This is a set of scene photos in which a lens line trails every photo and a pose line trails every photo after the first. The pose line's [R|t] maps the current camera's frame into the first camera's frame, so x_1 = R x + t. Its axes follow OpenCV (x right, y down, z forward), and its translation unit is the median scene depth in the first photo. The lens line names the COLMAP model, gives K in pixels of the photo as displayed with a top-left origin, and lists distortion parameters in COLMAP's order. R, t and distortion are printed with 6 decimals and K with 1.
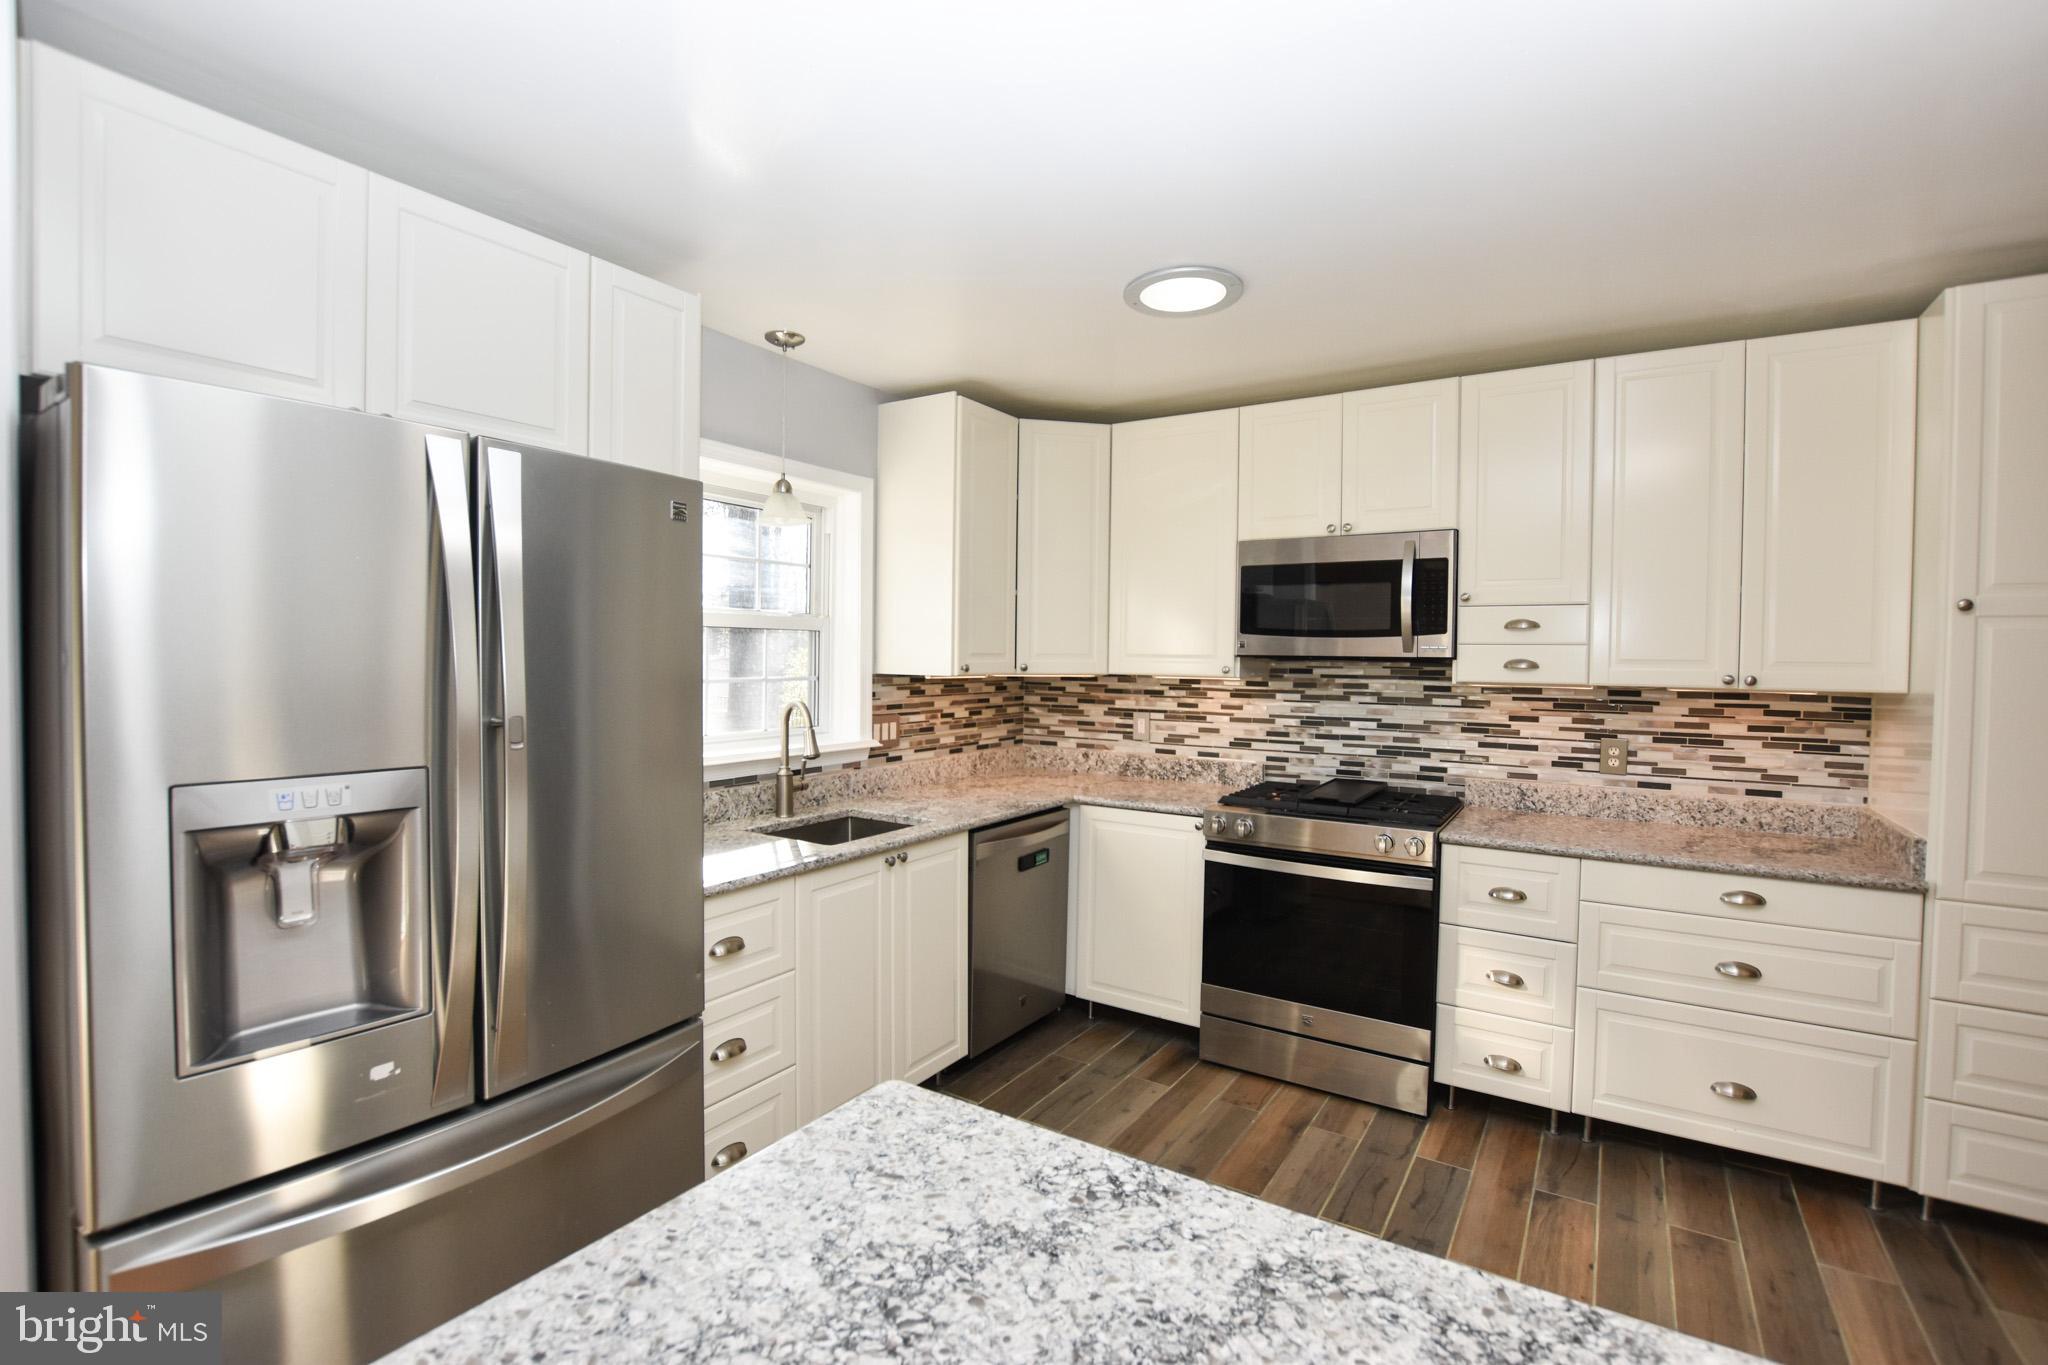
lens RADIAL K [[902.5, 0, 1031.5], [0, 902.5, 678.2], [0, 0, 1]] dist [-0.032671, 0.003135]
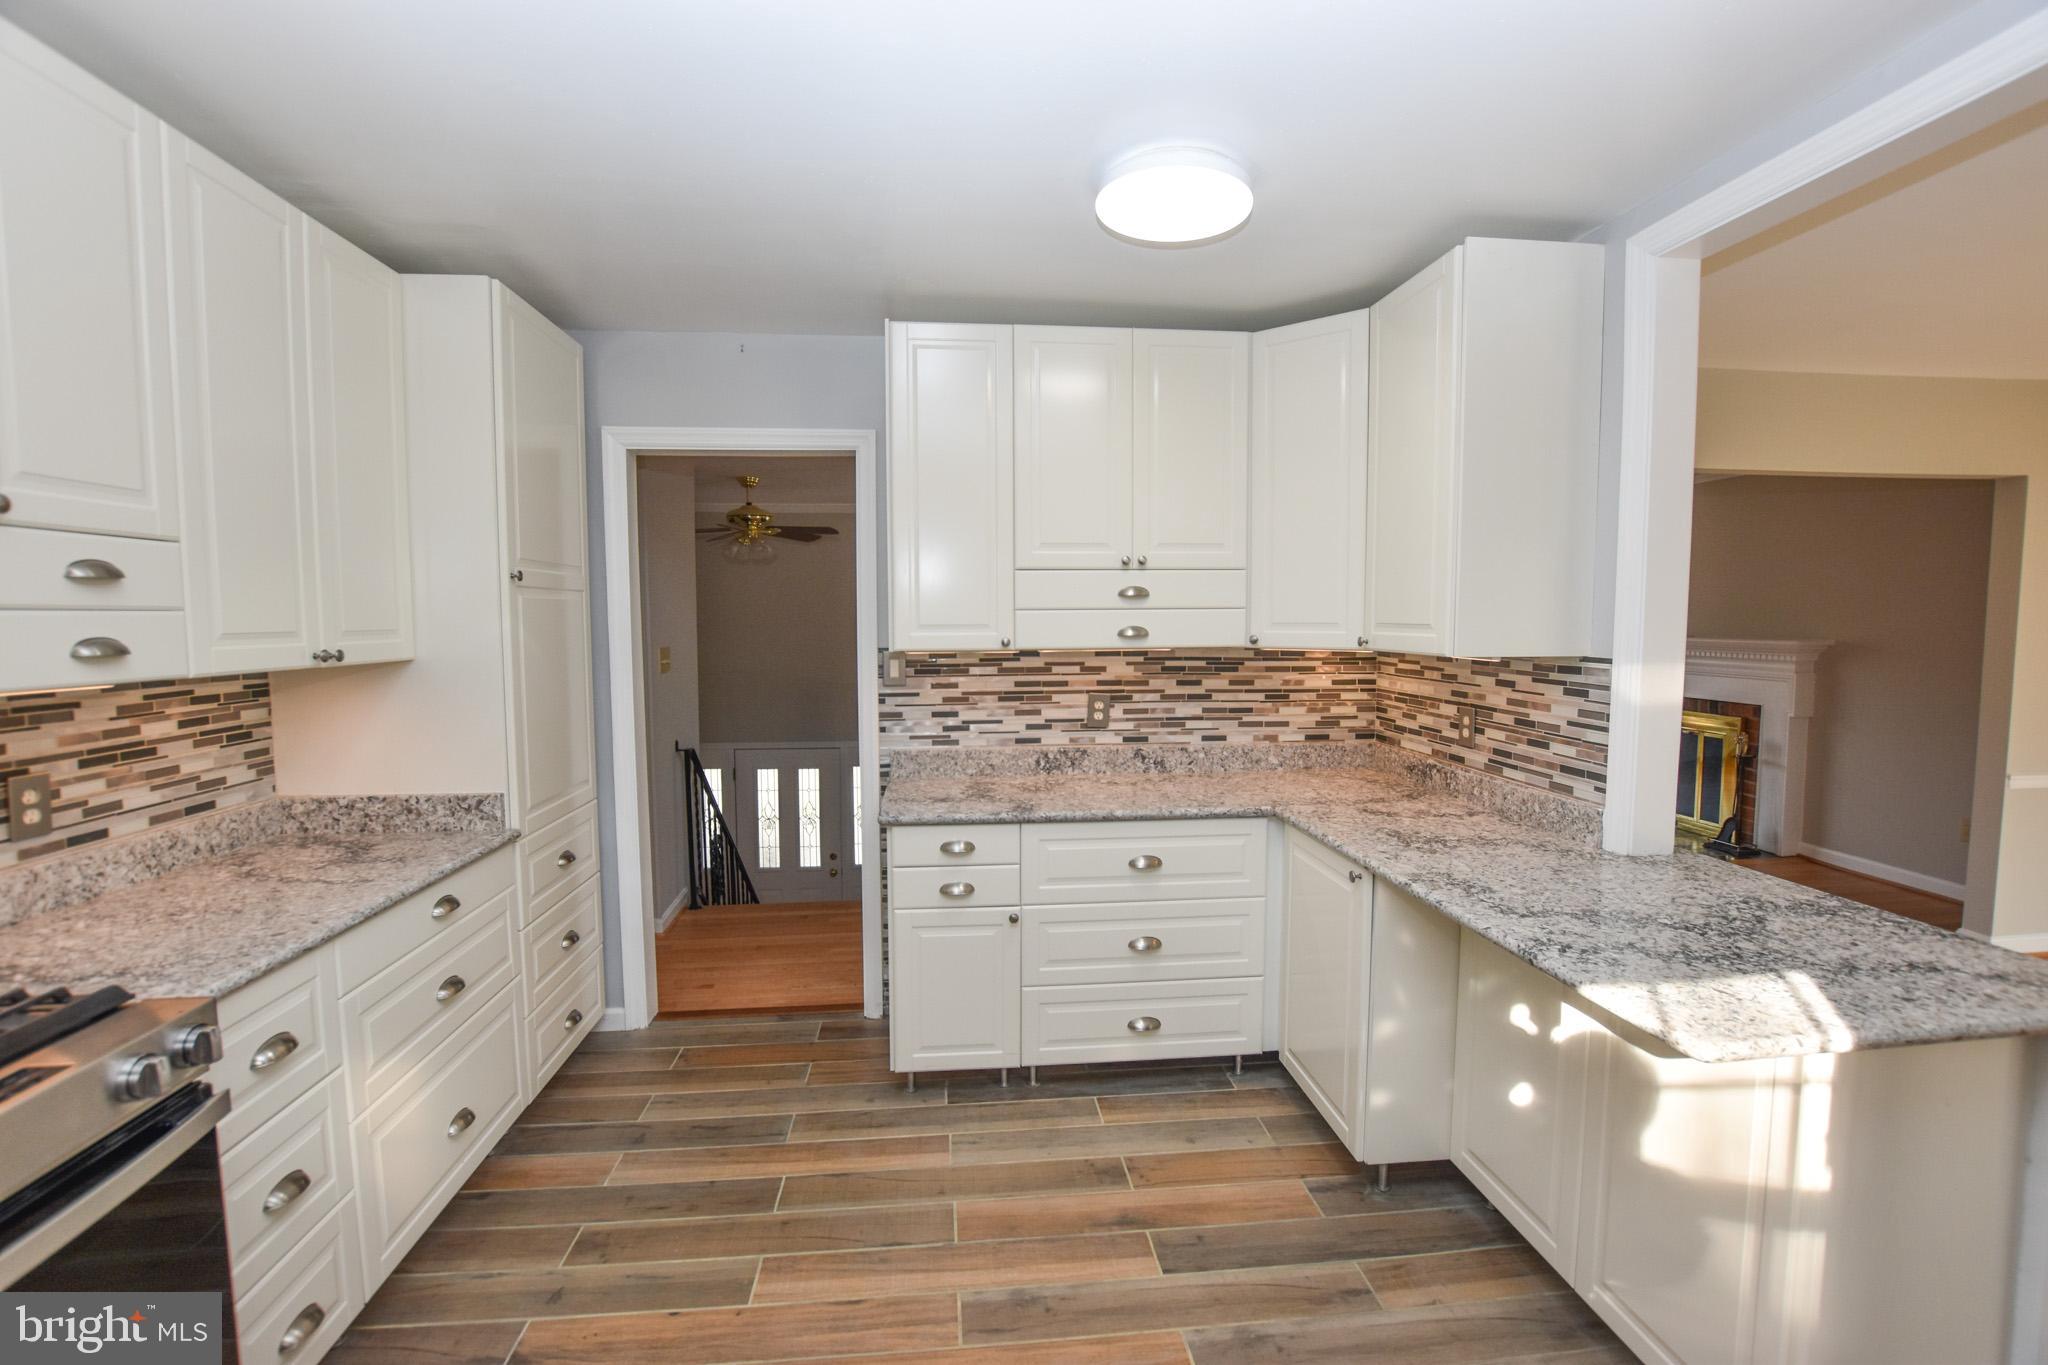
lens RADIAL K [[902.5, 0, 1031.5], [0, 902.5, 678.2], [0, 0, 1]] dist [-0.032671, 0.003135]
pose [[-0.621043, -0.062612, 0.781272, -0.164690], [0.017040, 0.995490, 0.093326, -0.033182], [-0.783591, 0.071272, -0.617175, 0.820003]]
